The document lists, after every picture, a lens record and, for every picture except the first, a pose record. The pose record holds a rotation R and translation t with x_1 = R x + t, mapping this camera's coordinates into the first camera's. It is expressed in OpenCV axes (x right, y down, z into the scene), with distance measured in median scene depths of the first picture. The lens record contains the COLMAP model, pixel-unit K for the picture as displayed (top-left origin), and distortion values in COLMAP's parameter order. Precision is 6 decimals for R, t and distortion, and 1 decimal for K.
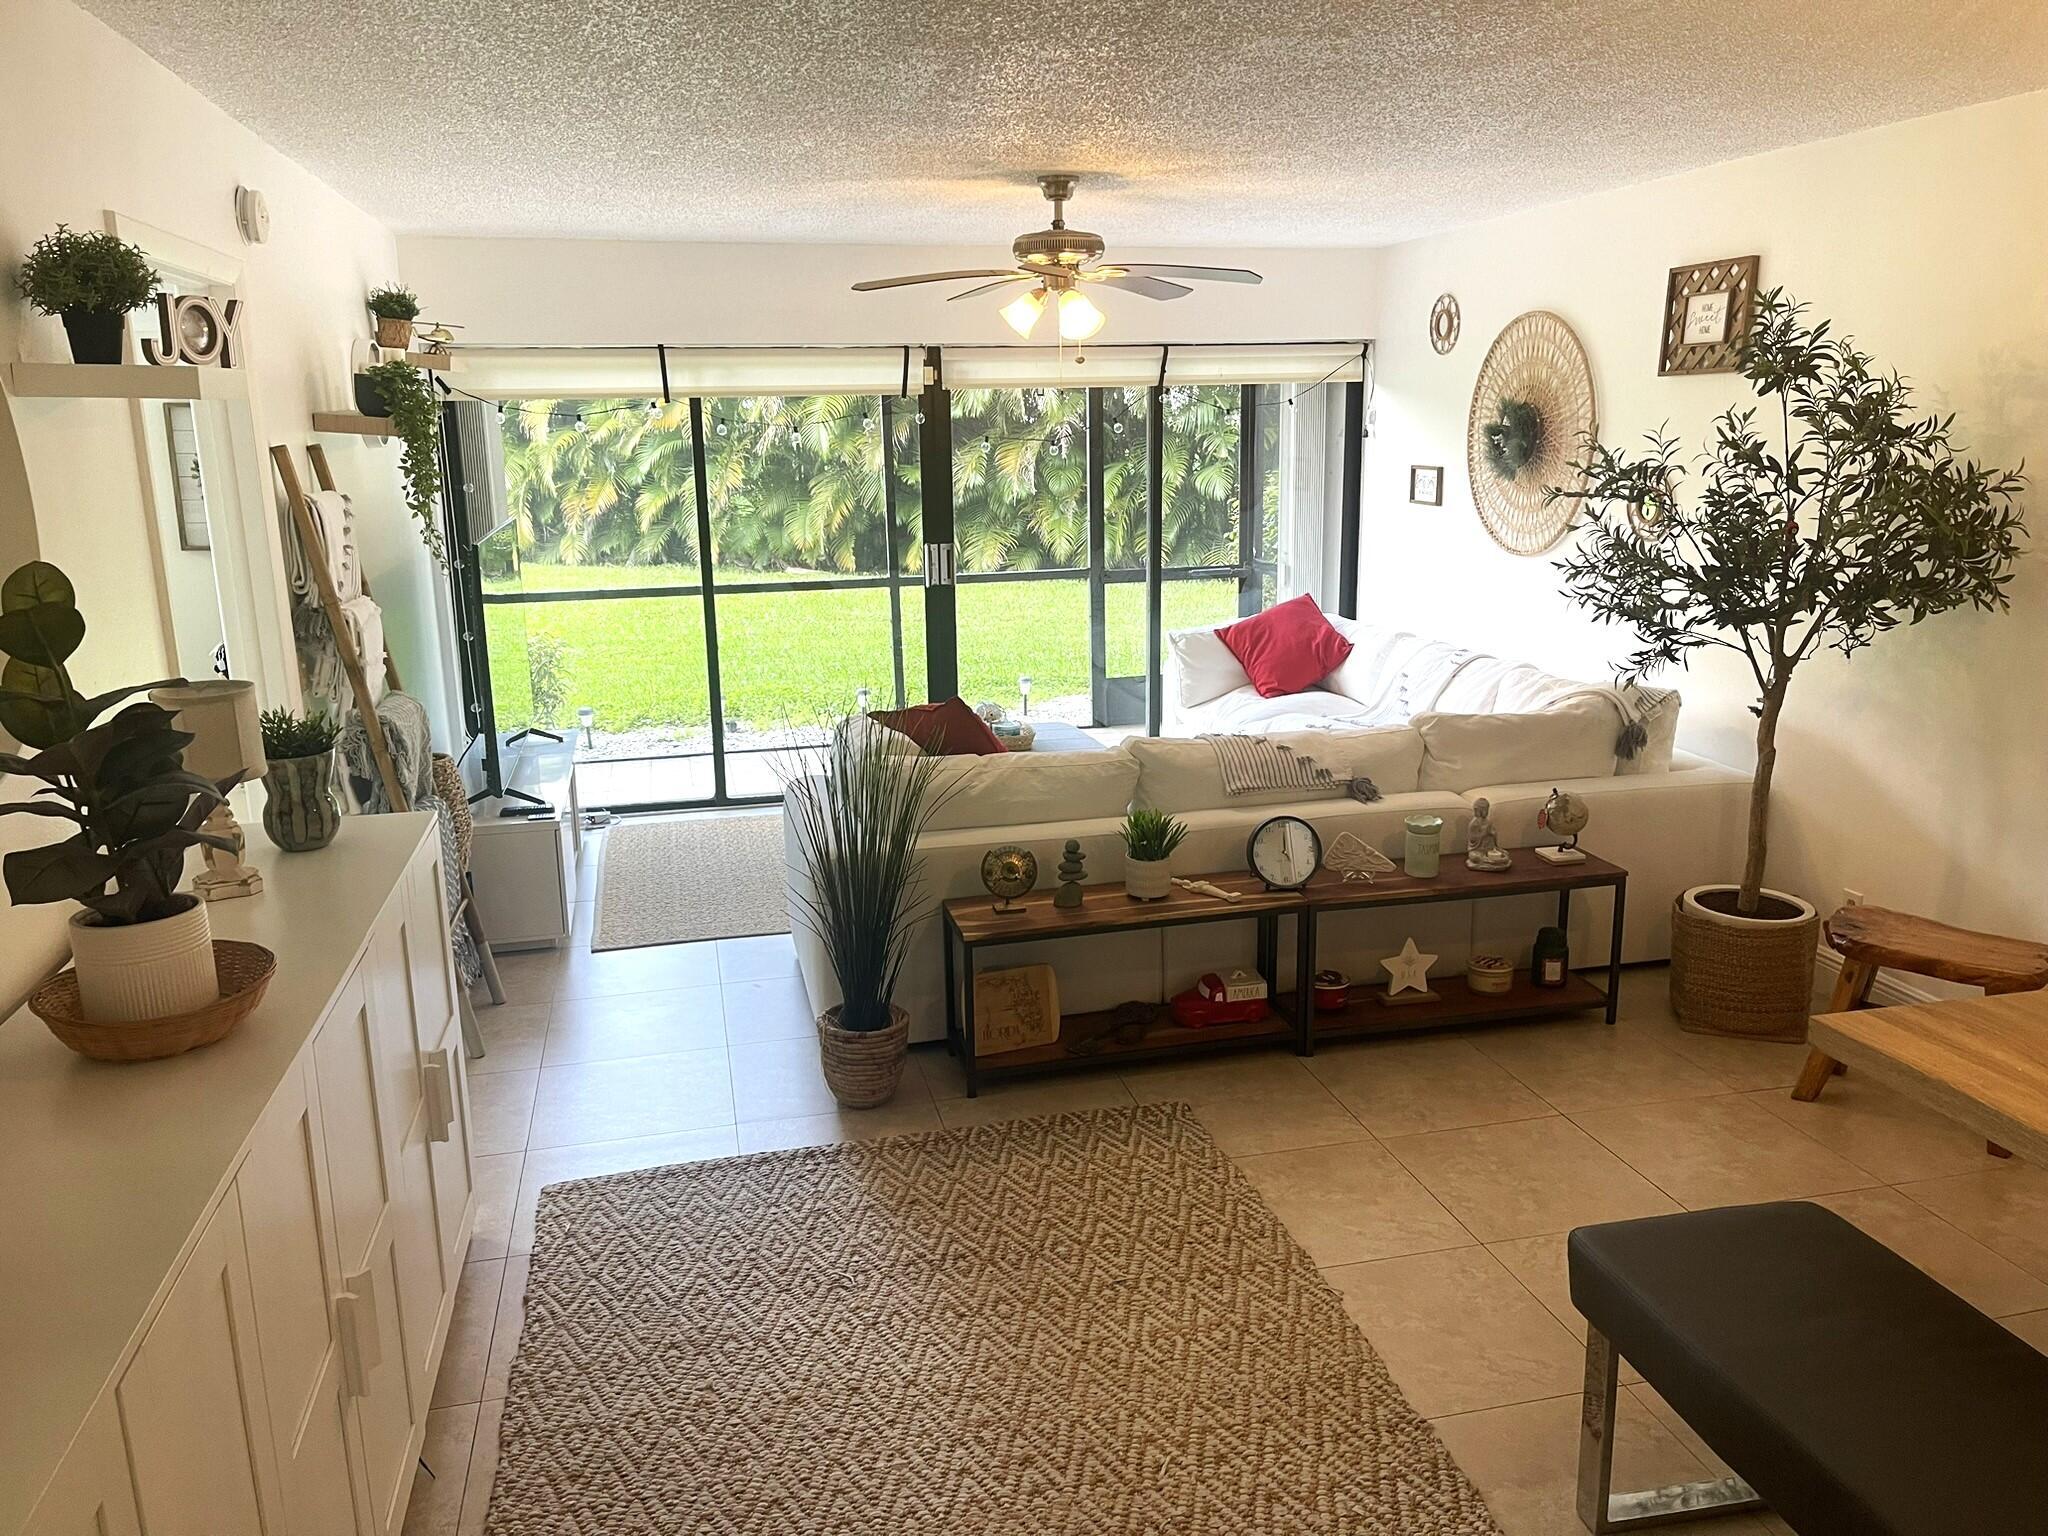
lens RADIAL K [[1549.5, 0, 1034.4], [0, 1549.5, 763.4], [0, 0, 1]] dist [0.032051, -0.001401]
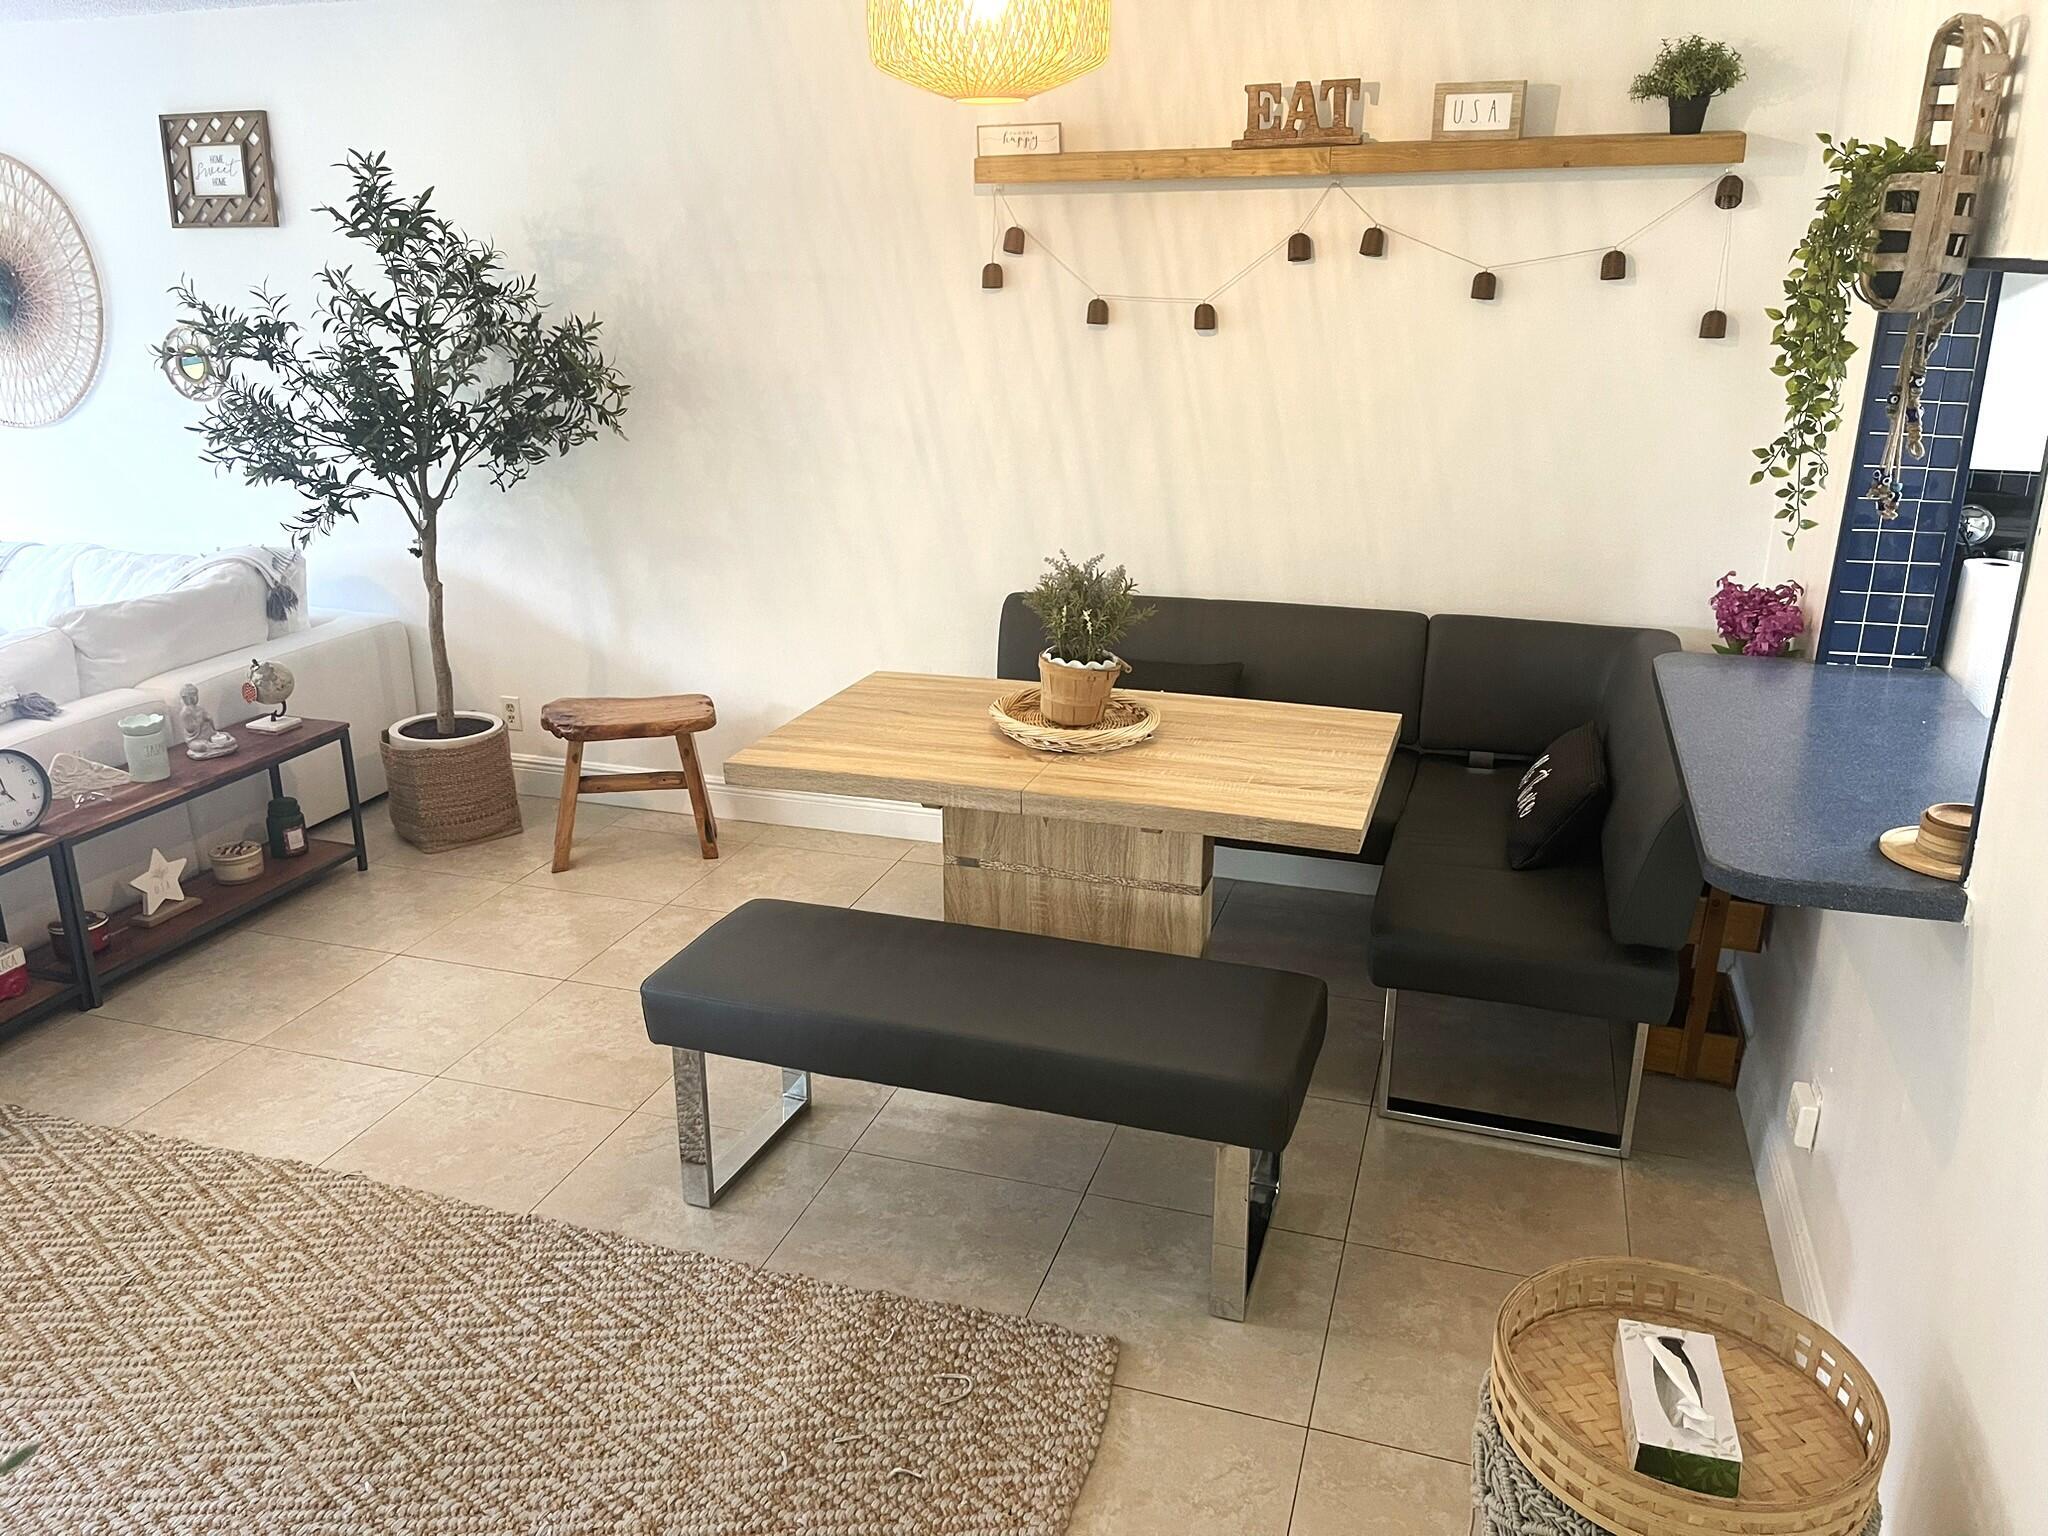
lens RADIAL K [[1538.3, 0, 1024.0], [0, 1538.3, 768.0], [0, 0, 1]] dist [0.081198, -0.114494]
pose [[0.516107, -0.257382, 0.816939, -0.238856], [0.179838, 0.965085, 0.190443, -0.017848], [-0.837432, 0.048628, 0.544374, 0.059821]]
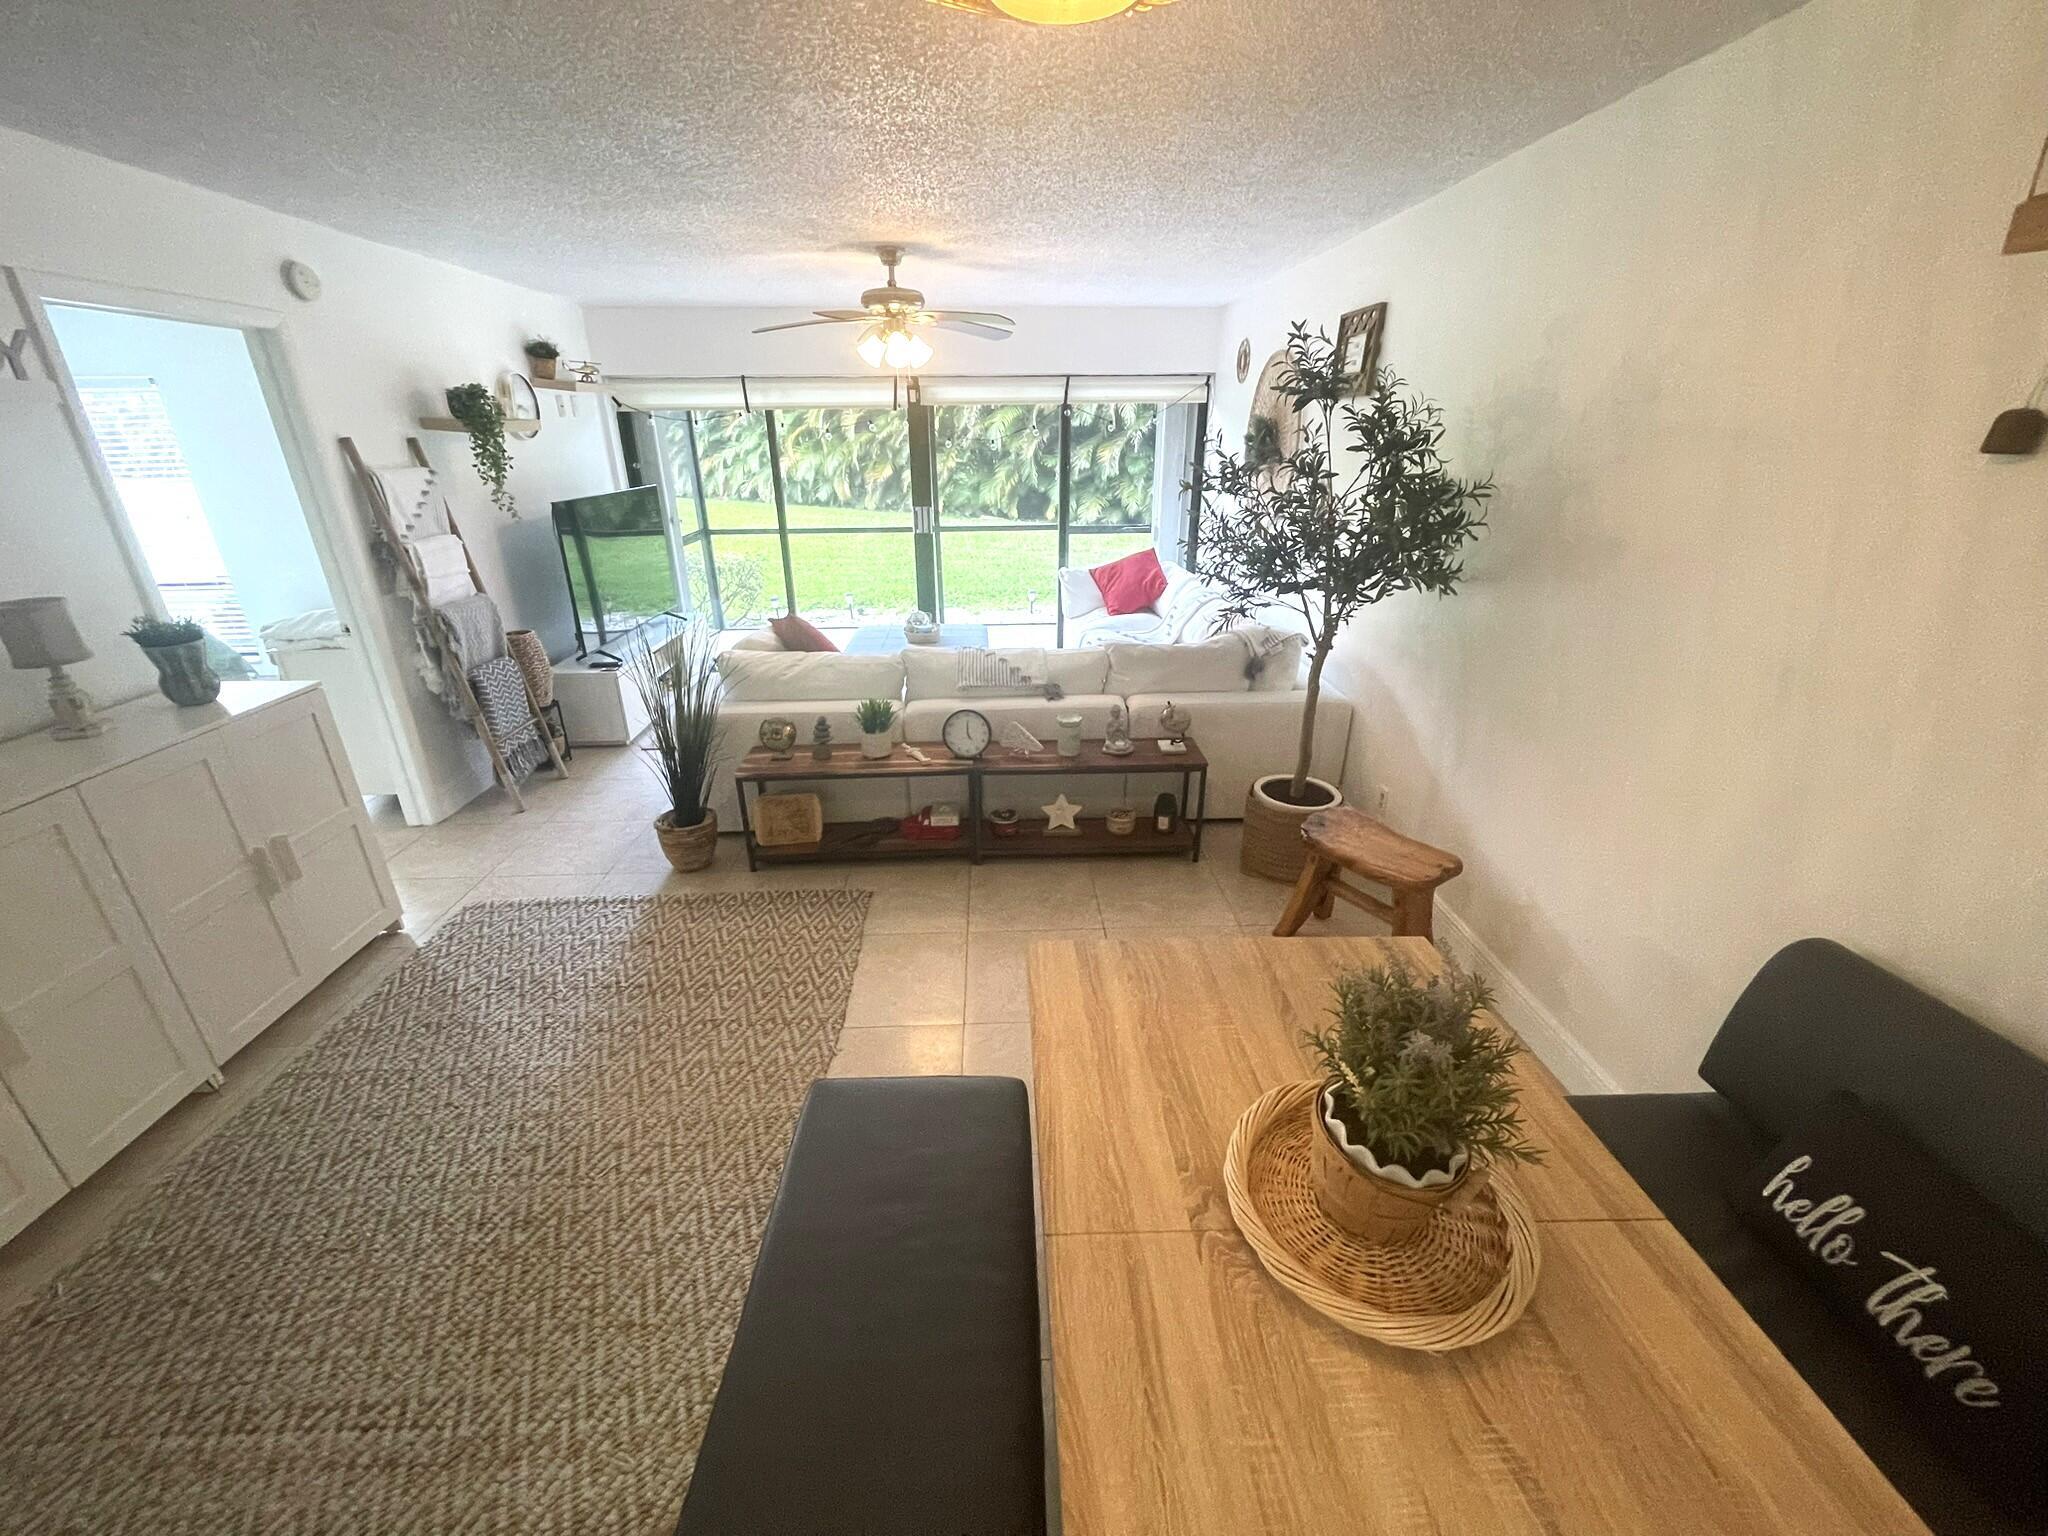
lens RADIAL K [[824.7, 0, 1017.3], [0, 824.7, 775.3], [0, 0, 1]] dist [-0.001773, -0.000249]
pose [[0.979911, 0.087357, -0.179287, 0.342647], [-0.053745, 0.981376, 0.184423, -0.050140], [0.192059, -0.171083, 0.966356, 0.227295]]
